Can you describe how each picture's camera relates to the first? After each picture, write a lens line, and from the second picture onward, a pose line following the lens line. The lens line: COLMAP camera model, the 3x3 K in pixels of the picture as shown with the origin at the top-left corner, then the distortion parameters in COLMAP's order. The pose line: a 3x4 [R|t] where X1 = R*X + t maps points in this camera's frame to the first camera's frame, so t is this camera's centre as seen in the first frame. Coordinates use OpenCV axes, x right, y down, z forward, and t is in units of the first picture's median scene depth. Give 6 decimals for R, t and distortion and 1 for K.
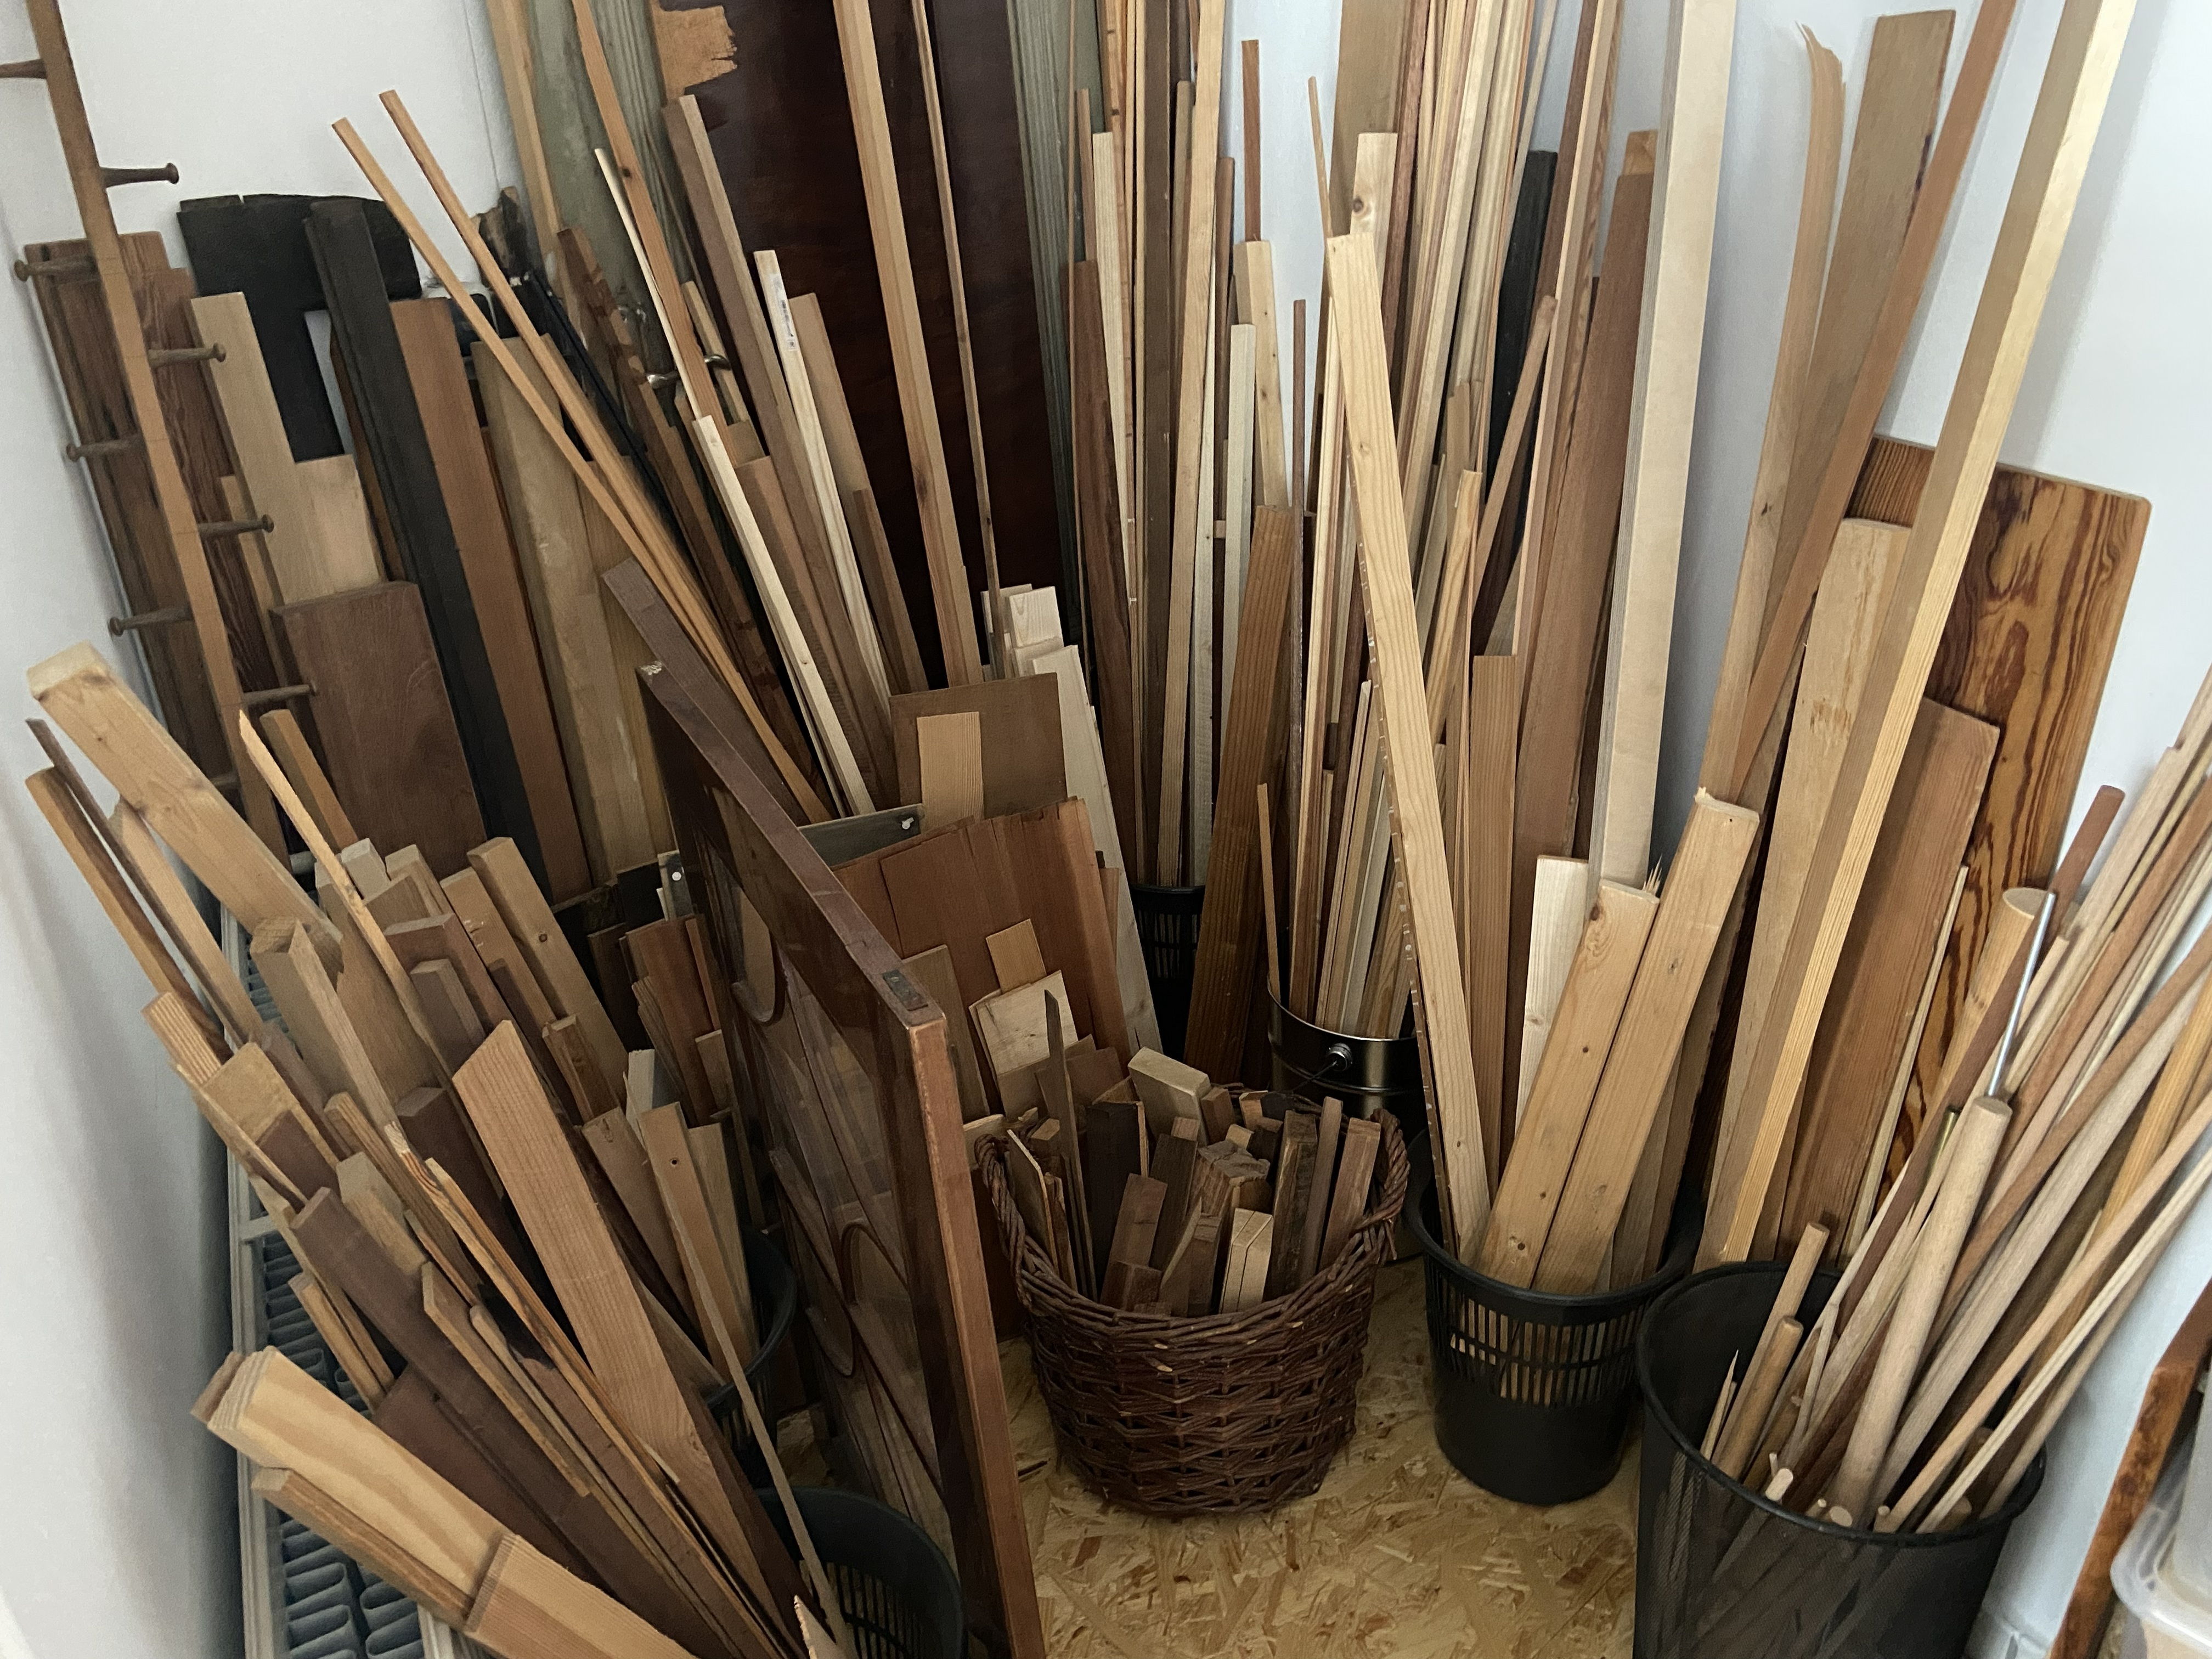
lens RADIAL K [[1722.0, 0, 1100.7], [0, 1722.0, 813.4], [0, 0, 1]] dist [0.144874, -0.218733]
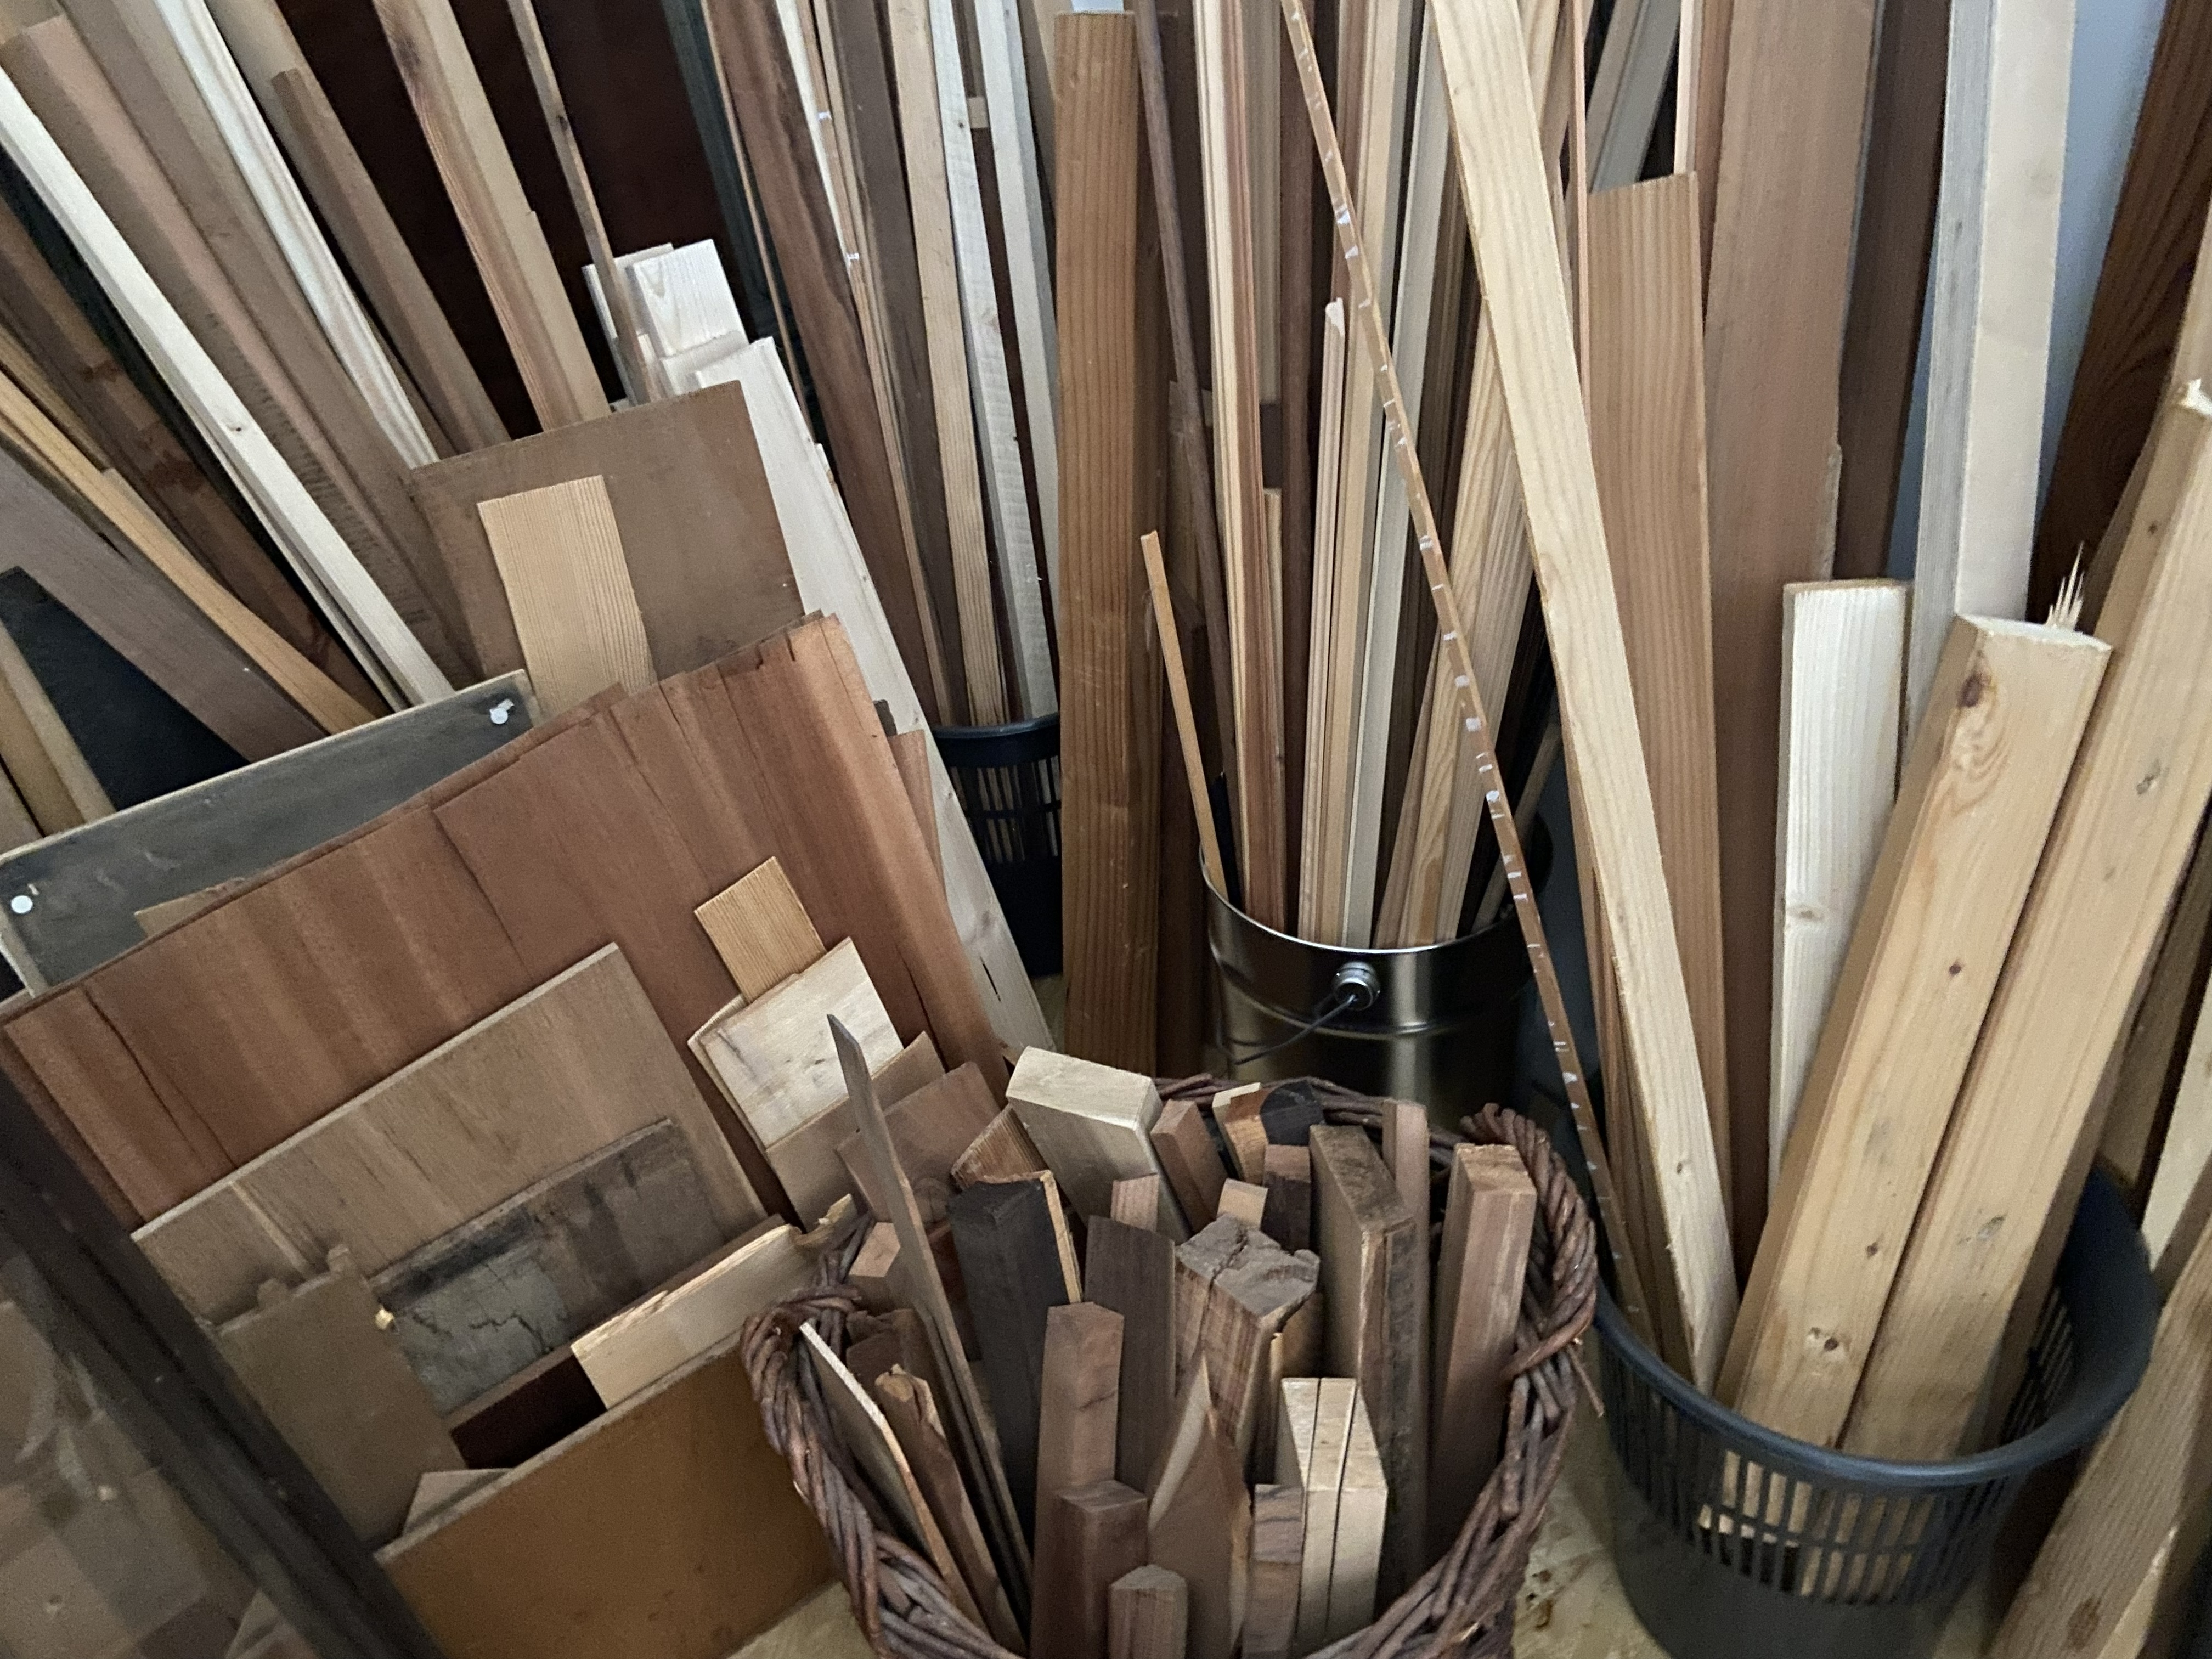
lens RADIAL K [[1722.0, 0, 1100.7], [0, 1722.0, 813.4], [0, 0, 1]] dist [0.144874, -0.218733]
pose [[0.977135, -0.173887, 0.122354, -0.006079], [0.155834, 0.977193, 0.144252, -0.012575], [-0.144647, -0.121887, 0.981947, 0.470159]]
